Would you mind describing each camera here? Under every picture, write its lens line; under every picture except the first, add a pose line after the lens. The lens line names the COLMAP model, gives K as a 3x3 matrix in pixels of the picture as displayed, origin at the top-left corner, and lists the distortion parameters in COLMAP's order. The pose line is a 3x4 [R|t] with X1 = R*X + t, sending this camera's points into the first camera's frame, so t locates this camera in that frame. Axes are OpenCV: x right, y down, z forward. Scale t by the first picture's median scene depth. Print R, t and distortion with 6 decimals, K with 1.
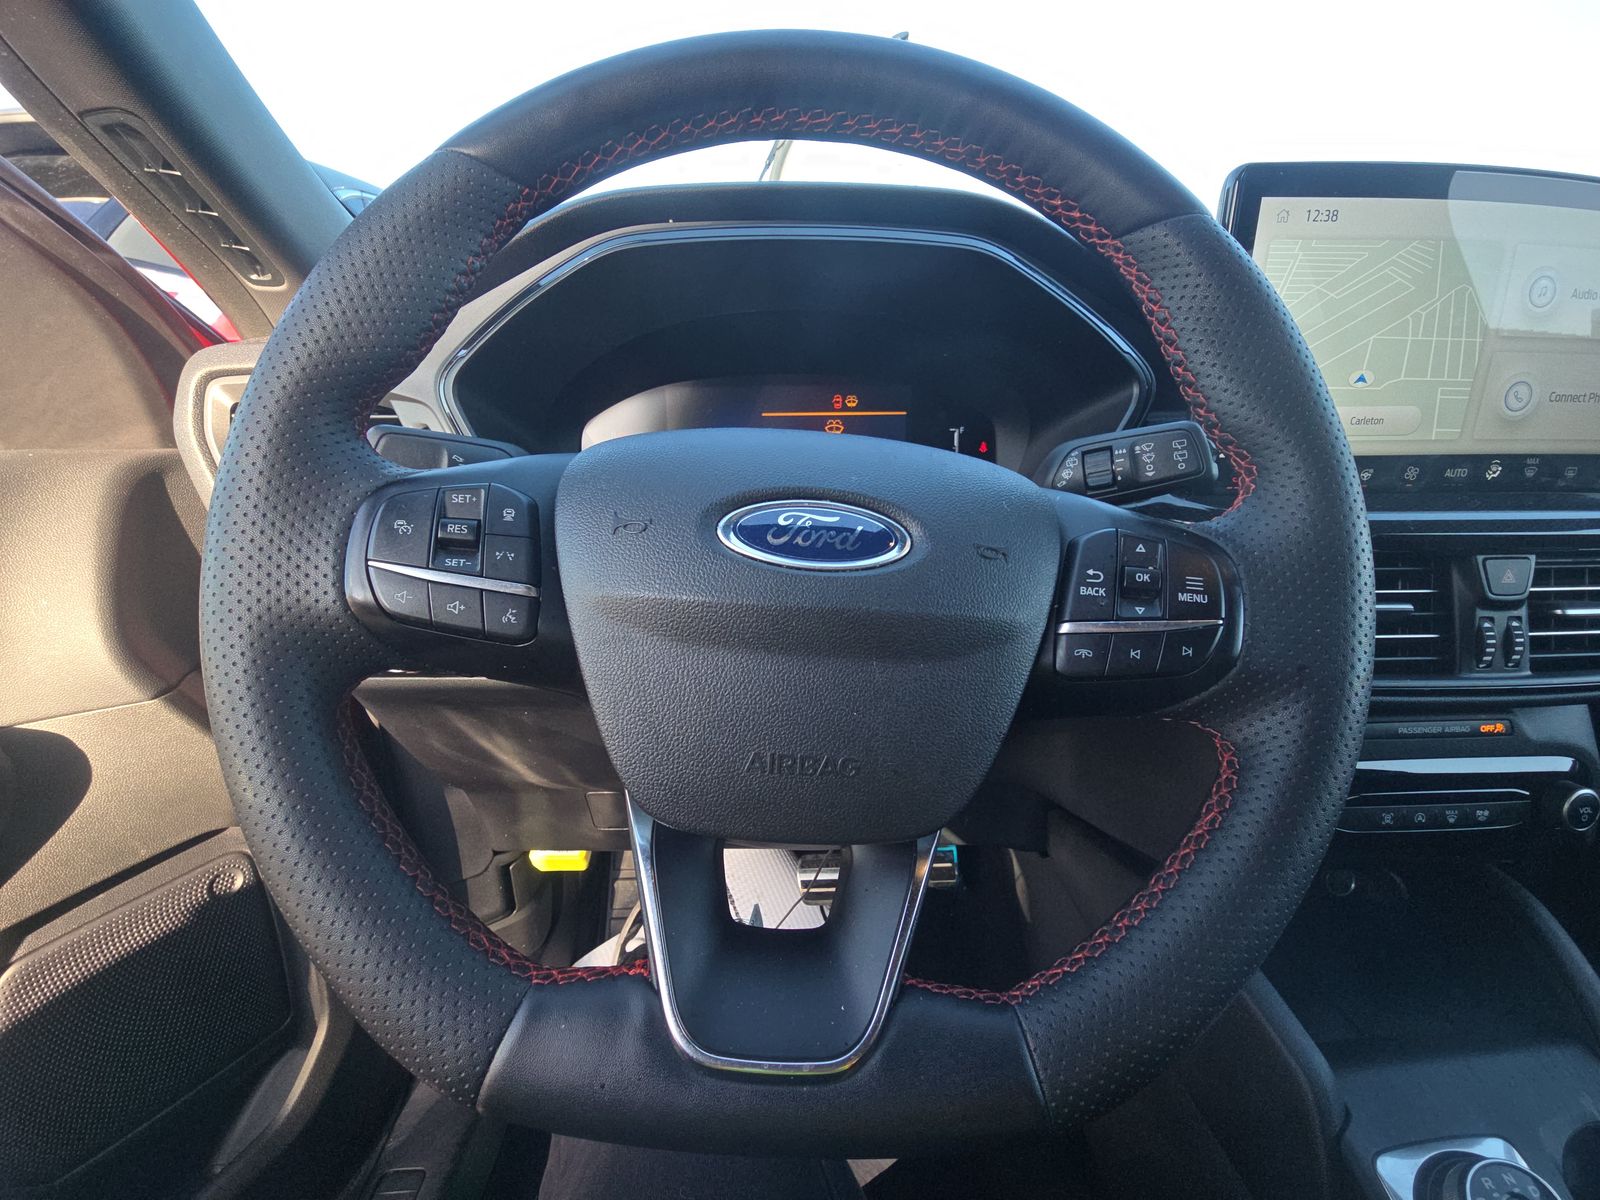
lens RADIAL K [[647.2, 0, 796.4], [0, 647.2, 614.2], [0, 0, 1]] dist [-0.002338, -0.000838]
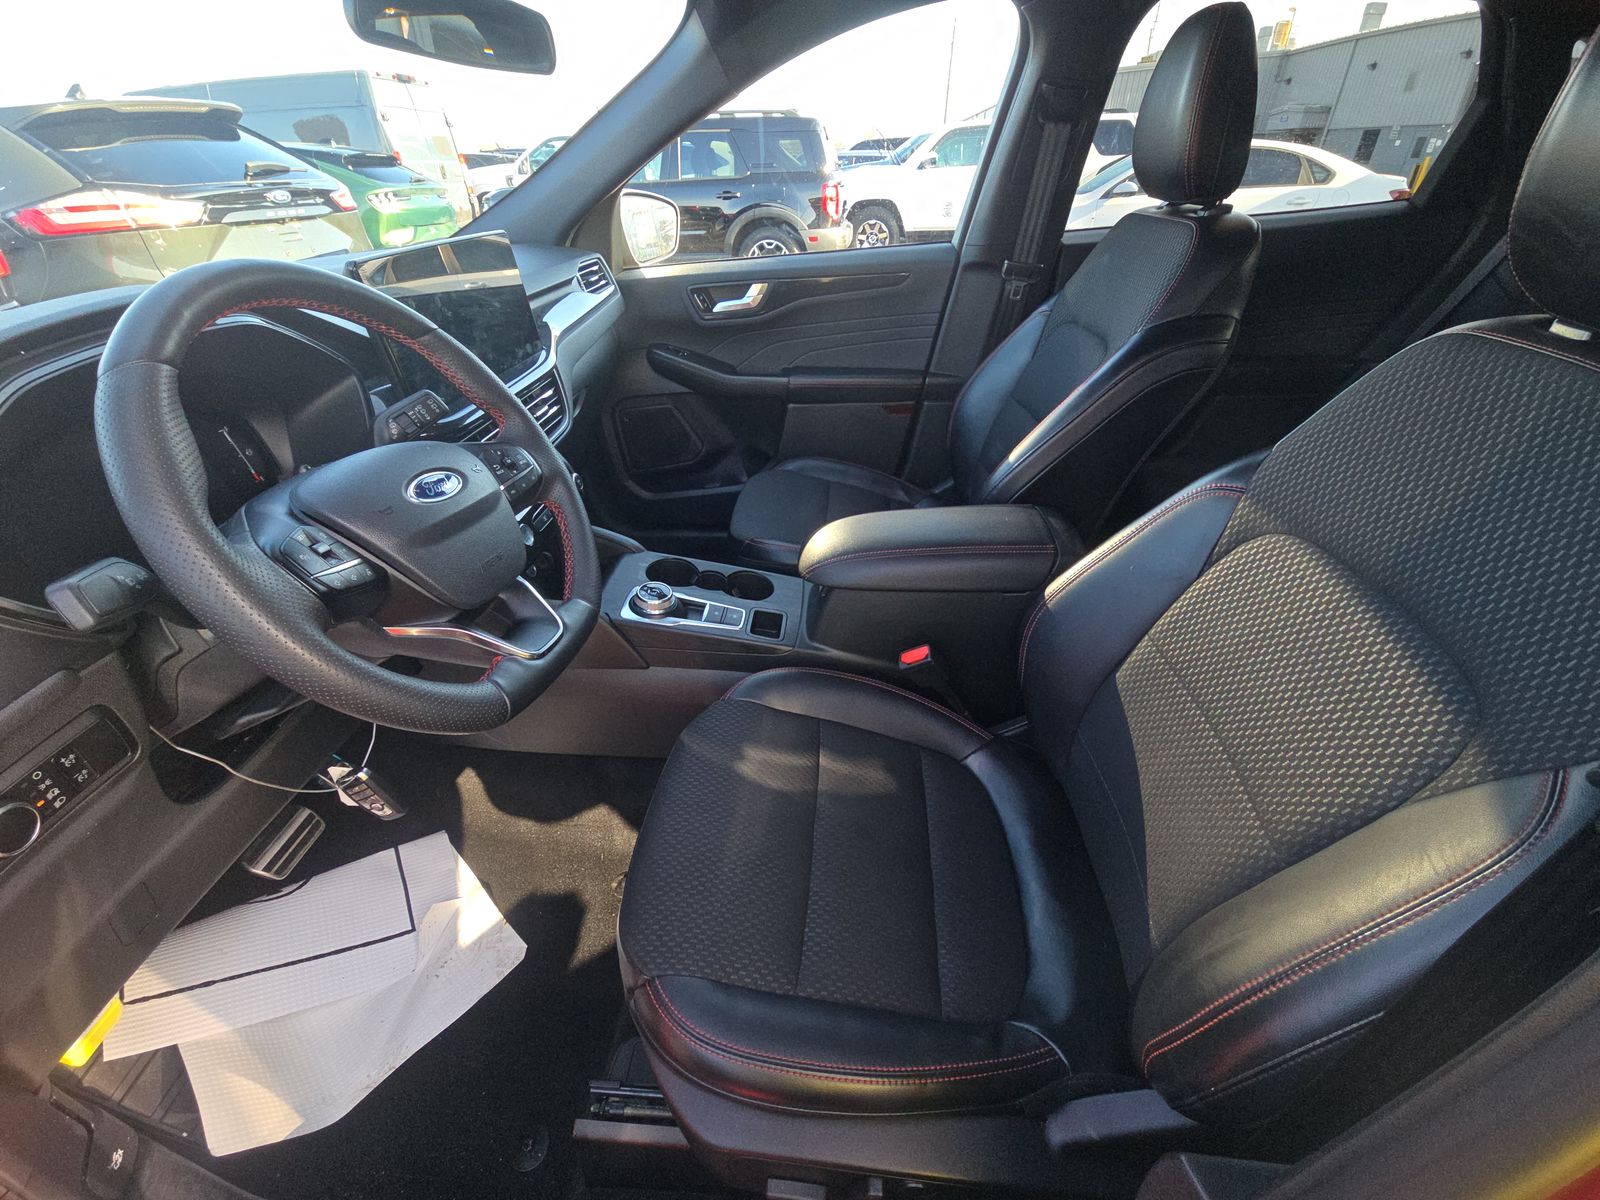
lens RADIAL K [[647.2, 0, 804.1], [0, 647.2, 603.4], [0, 0, 1]] dist [-0.002338, -0.000838]
pose [[0.088674, -0.558116, 0.825011, -1.253848], [0.370522, 0.787318, 0.492793, -0.283044], [-0.924581, 0.261987, 0.276609, -0.504851]]
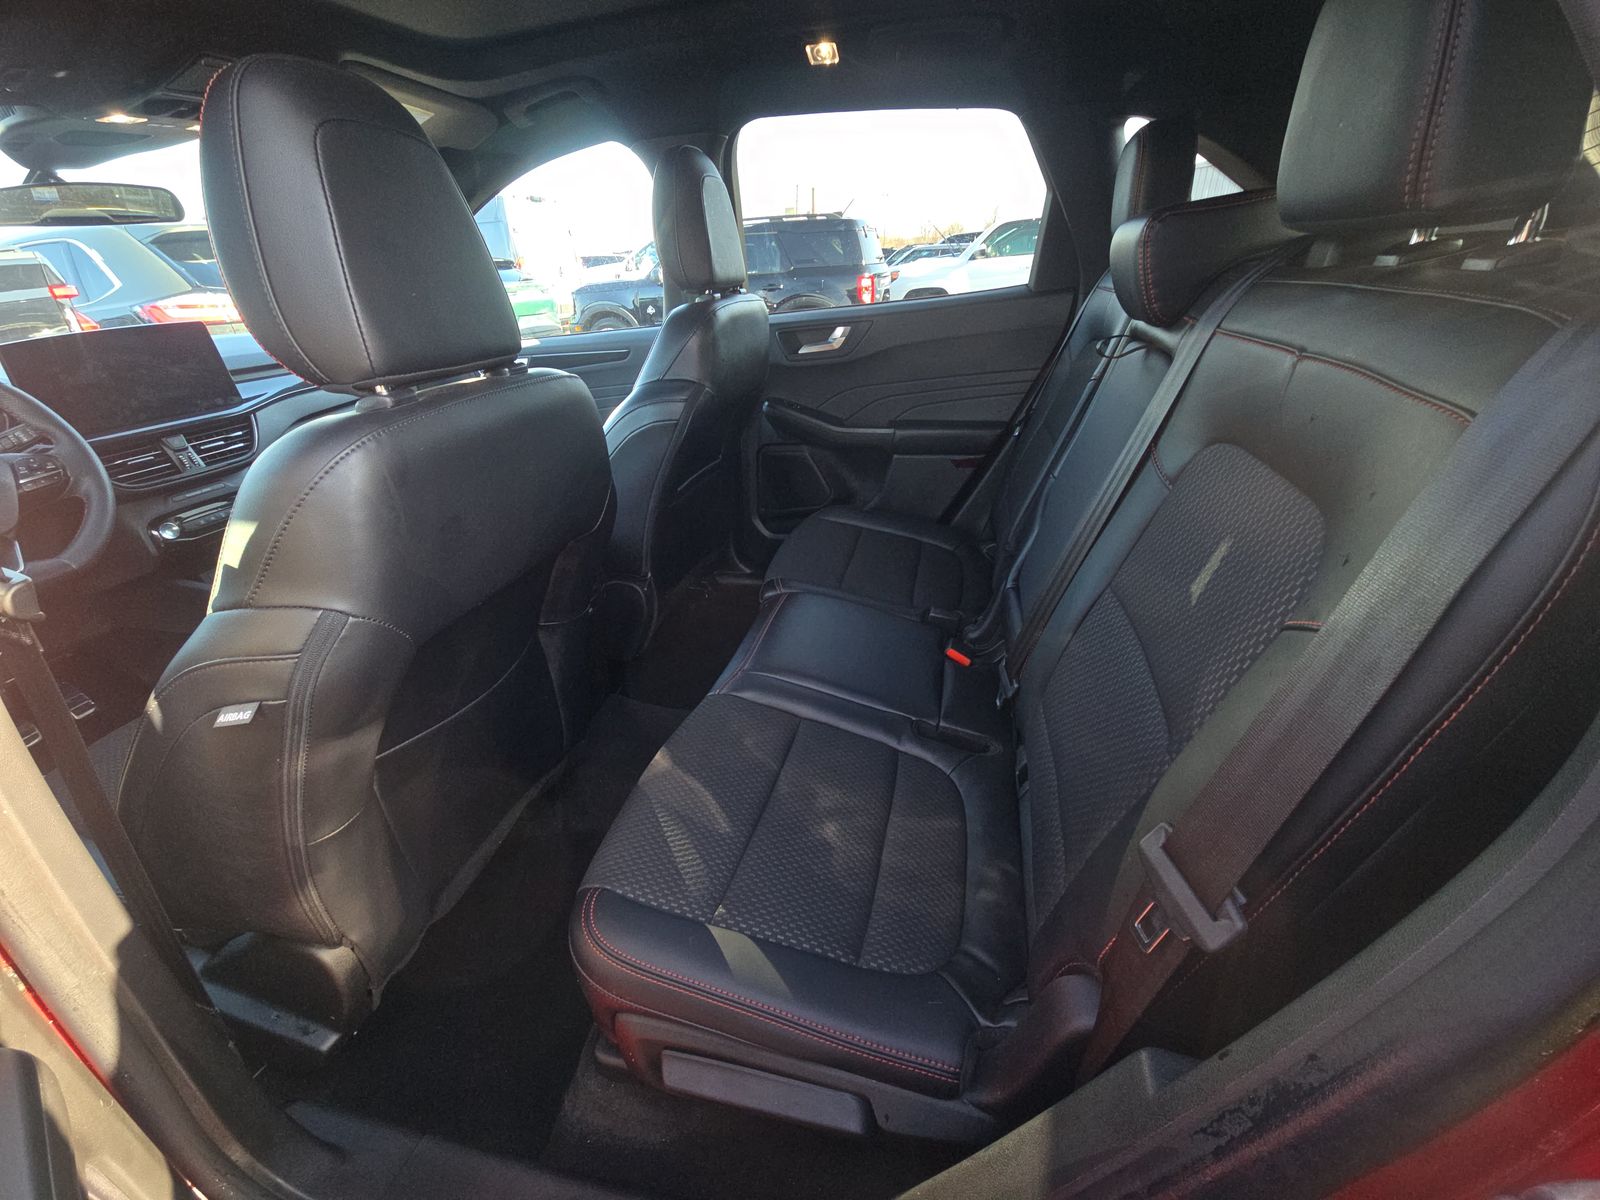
lens RADIAL K [[647.2, 0, 815.6], [0, 647.2, 597.7], [0, 0, 1]] dist [-0.002338, -0.000838]
pose [[0.257169, -0.452652, 0.853798, -1.408072], [0.379828, 0.859753, 0.341402, 0.777494], [-0.888591, 0.236499, 0.393032, -3.280271]]
